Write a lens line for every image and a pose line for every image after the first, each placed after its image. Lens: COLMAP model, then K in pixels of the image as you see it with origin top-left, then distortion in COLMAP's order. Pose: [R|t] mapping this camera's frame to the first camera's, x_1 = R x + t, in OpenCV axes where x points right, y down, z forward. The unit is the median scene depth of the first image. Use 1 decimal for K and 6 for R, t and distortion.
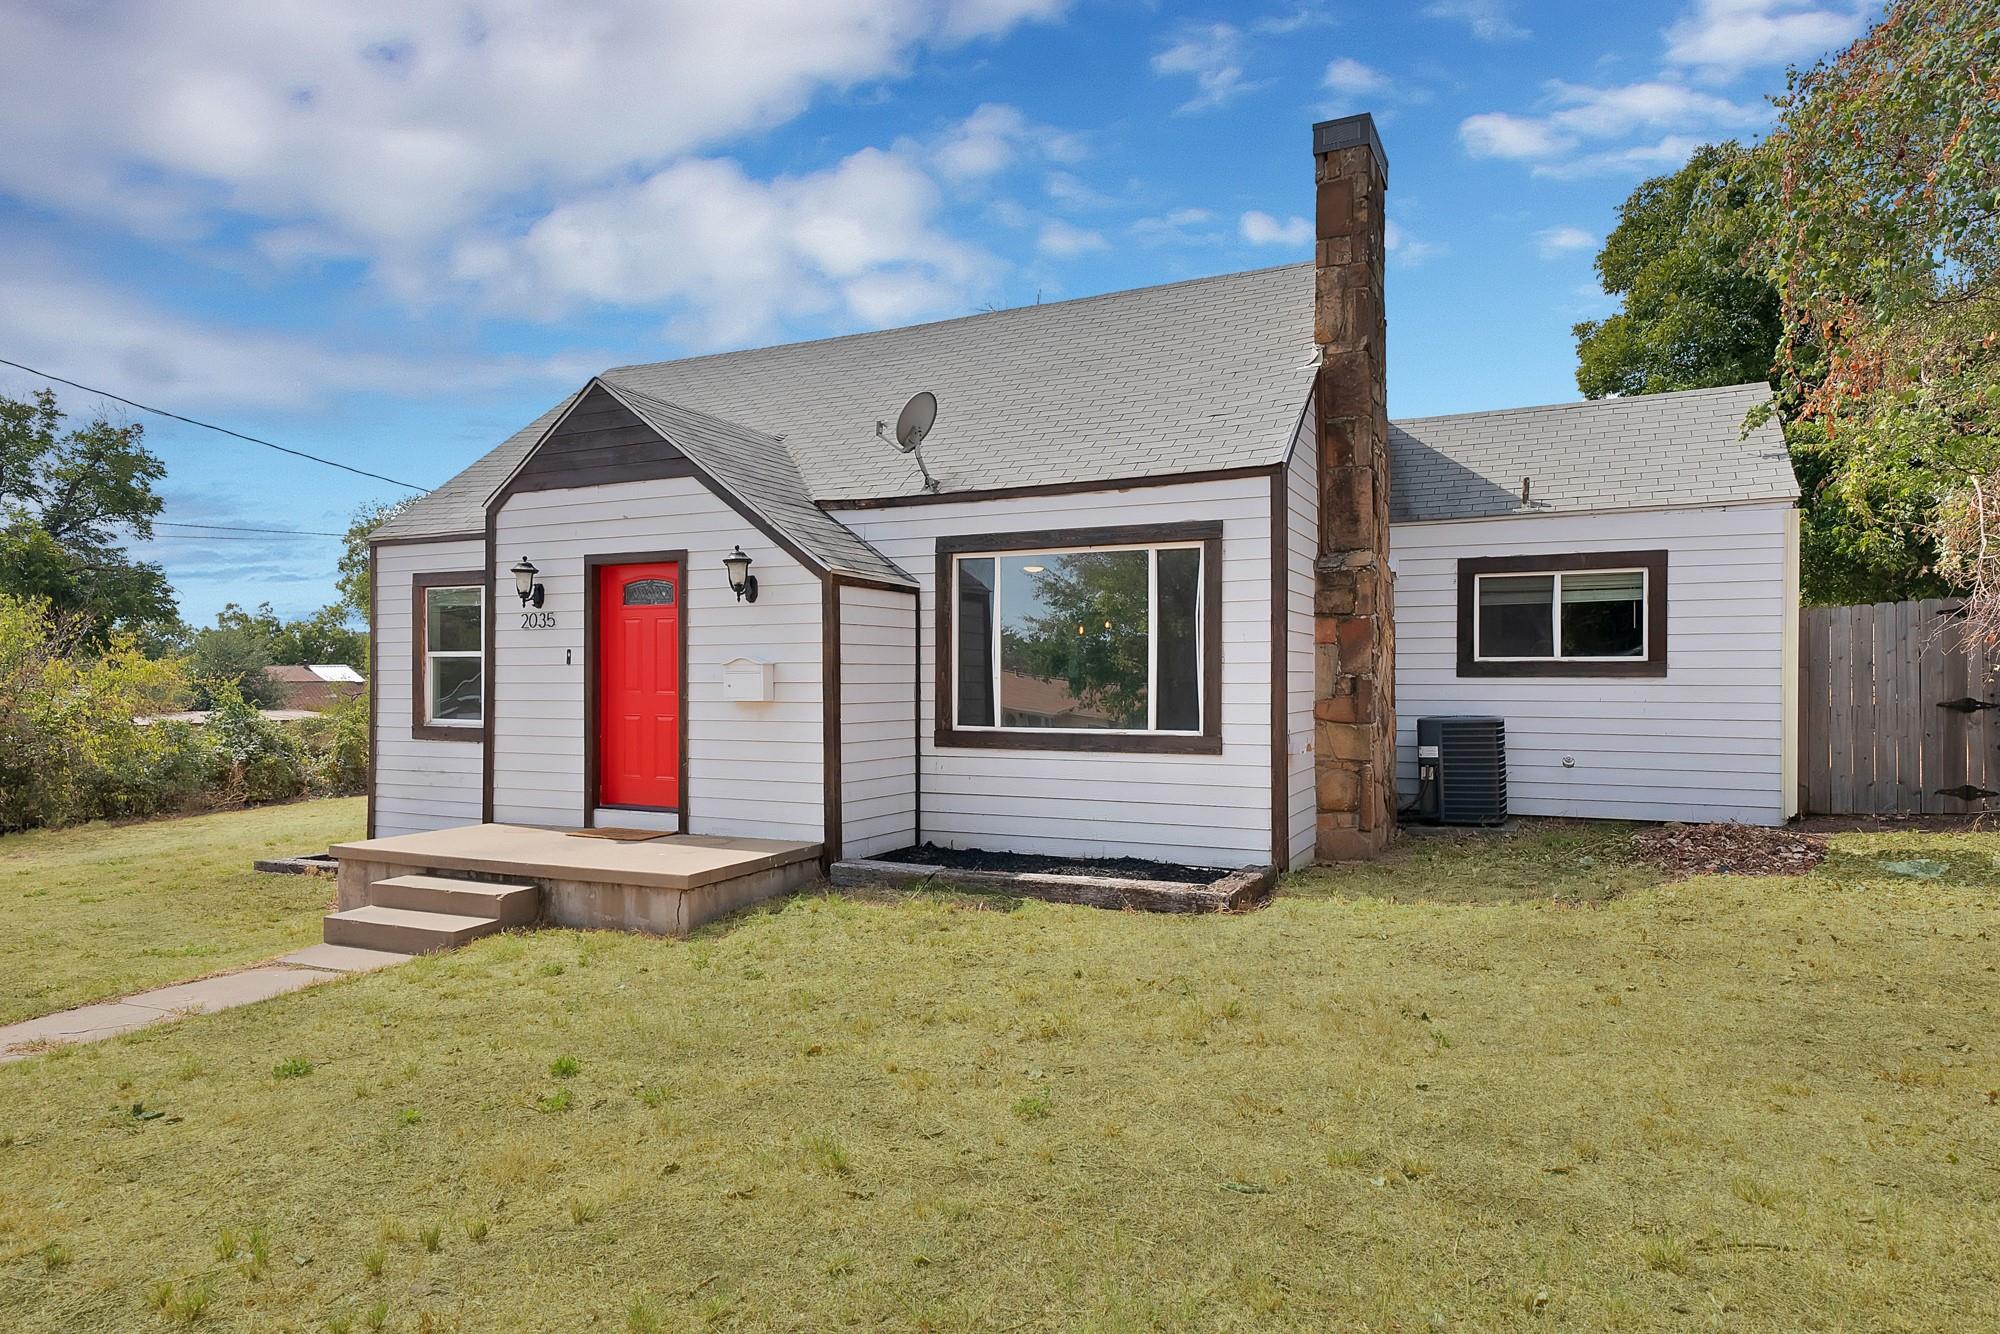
lens RADIAL K [[1163.8, 0, 950.4], [0, 1163.8, 672.5], [0, 0, 1]] dist [0.023479, 0.000084]
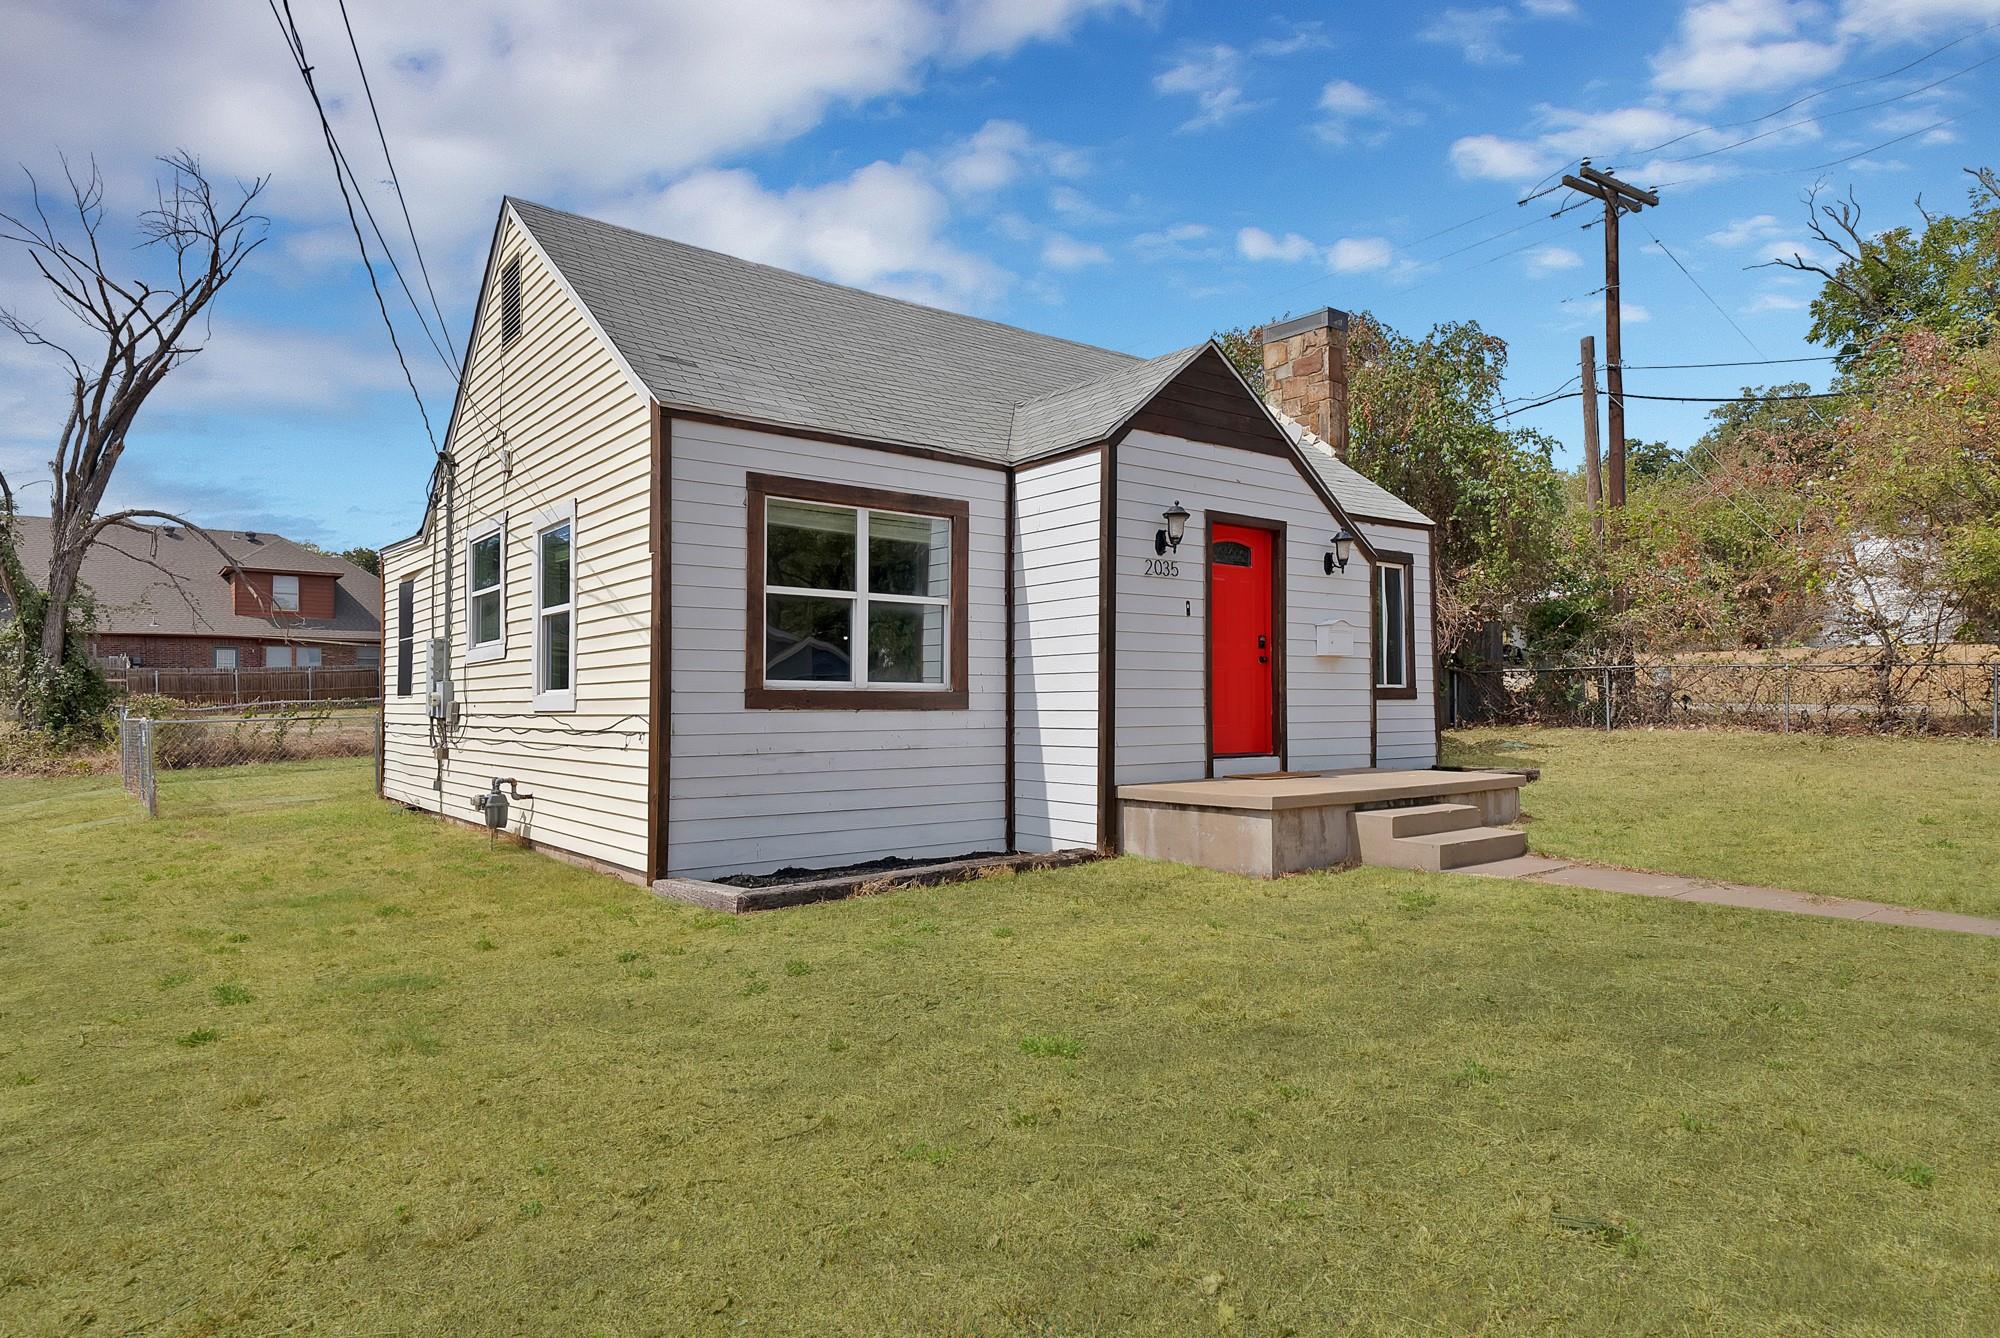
lens RADIAL K [[1155.8, 0, 1000.0], [0, 1155.8, 669.0], [0, 0, 1]] dist [0.029421, 0.000547]
pose [[0.443107, 0.026781, 0.896068, -1.306807], [-0.001977, 0.999580, -0.028897, 0.068516], [-0.896466, 0.011033, 0.442974, 0.722656]]
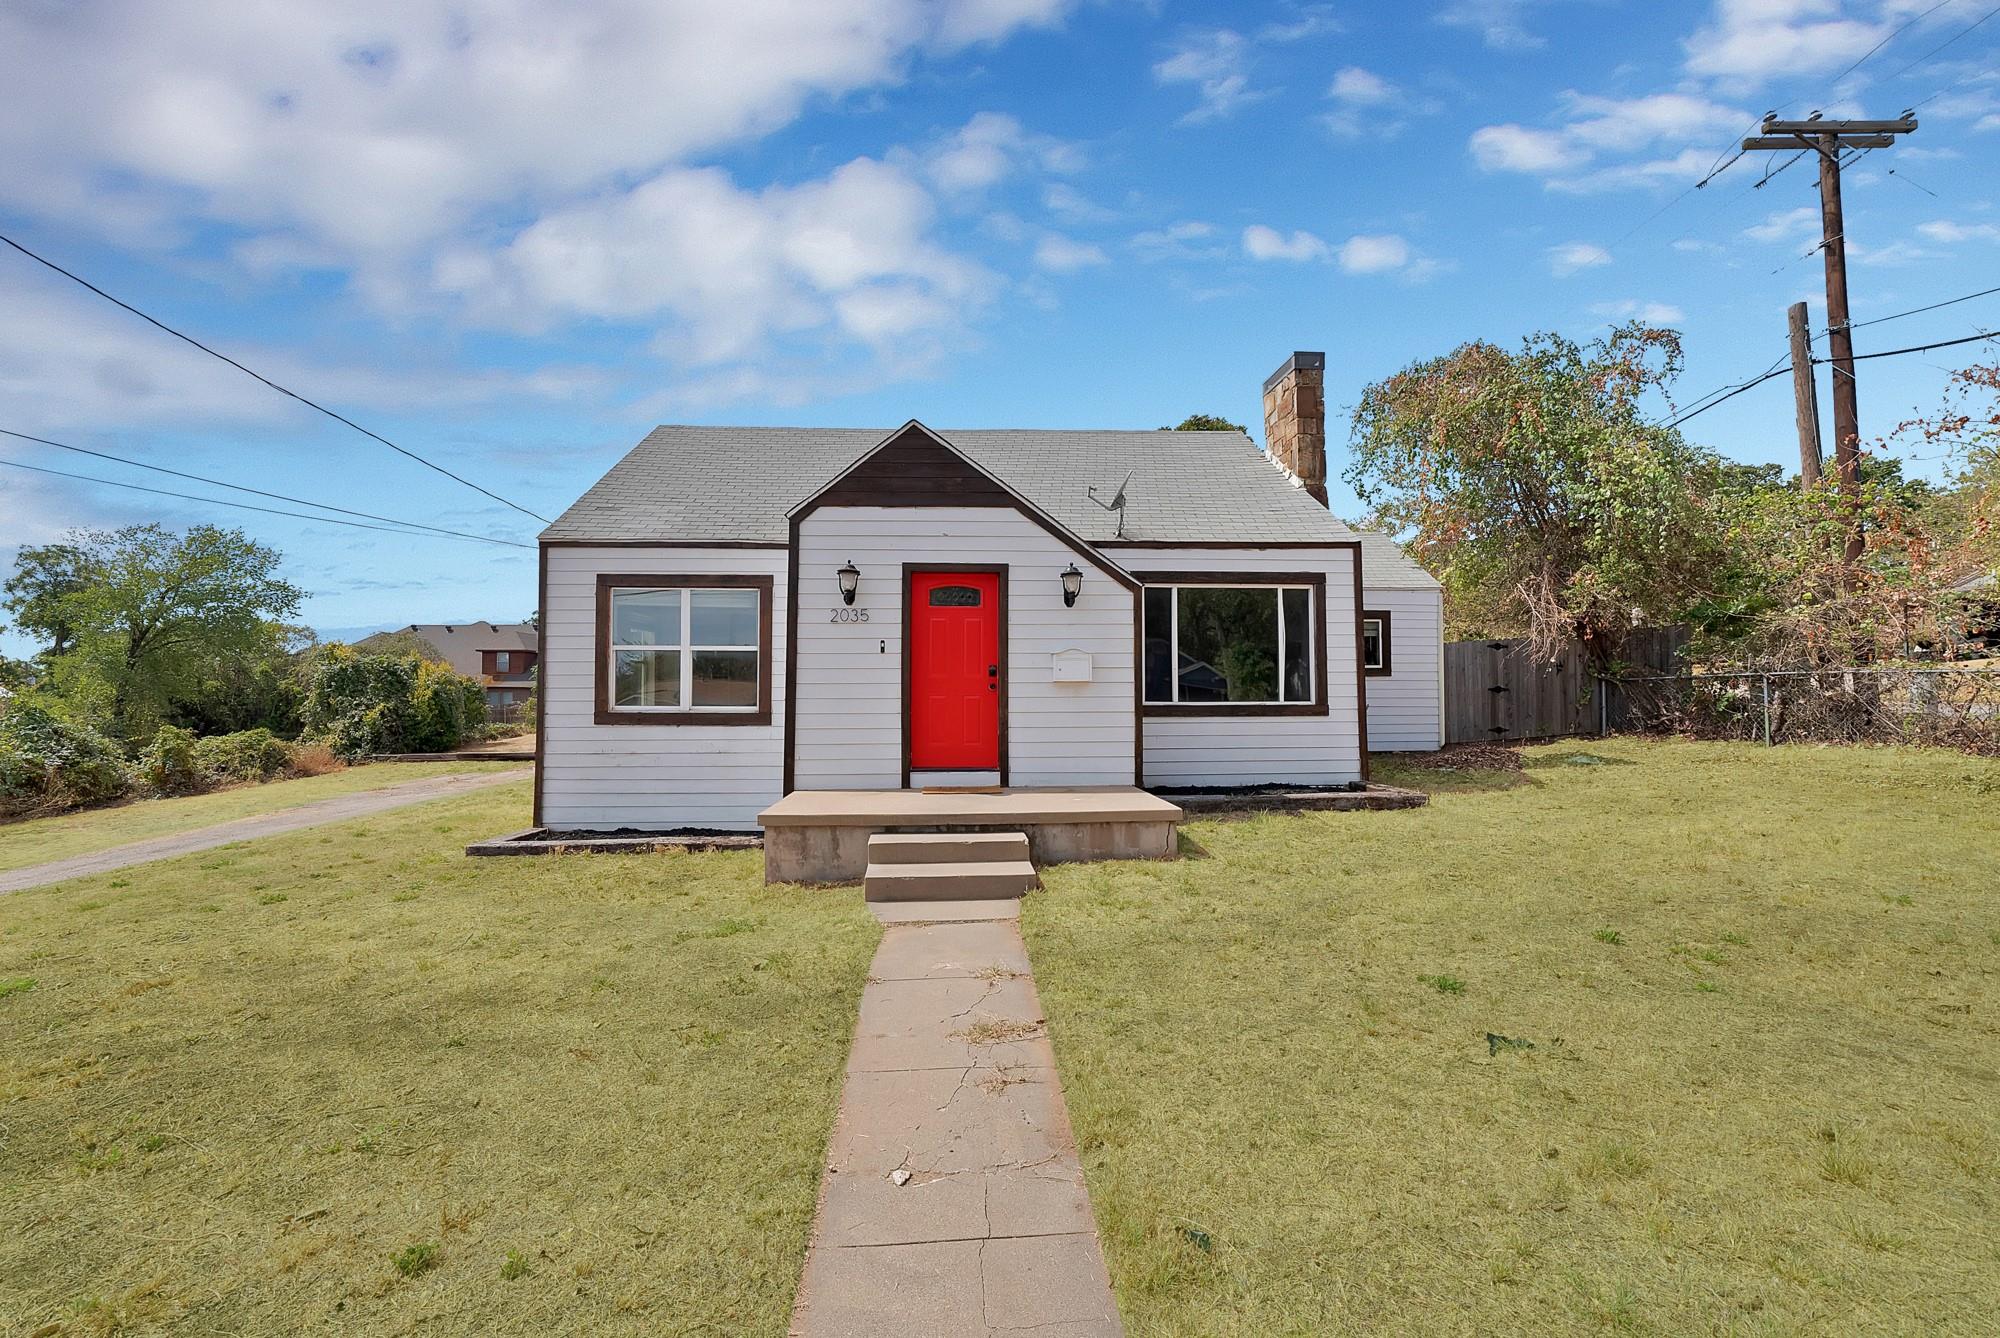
lens RADIAL K [[727.7, 0, 1000.8], [0, 727.7, 672.9], [0, 0, 1]] dist [-0.024685, 0.003233]
pose [[0.878570, 0.013143, 0.477432, -0.588934], [-0.001092, 0.999674, -0.025511, 0.033359], [-0.477612, 0.021892, 0.878298, 0.292743]]
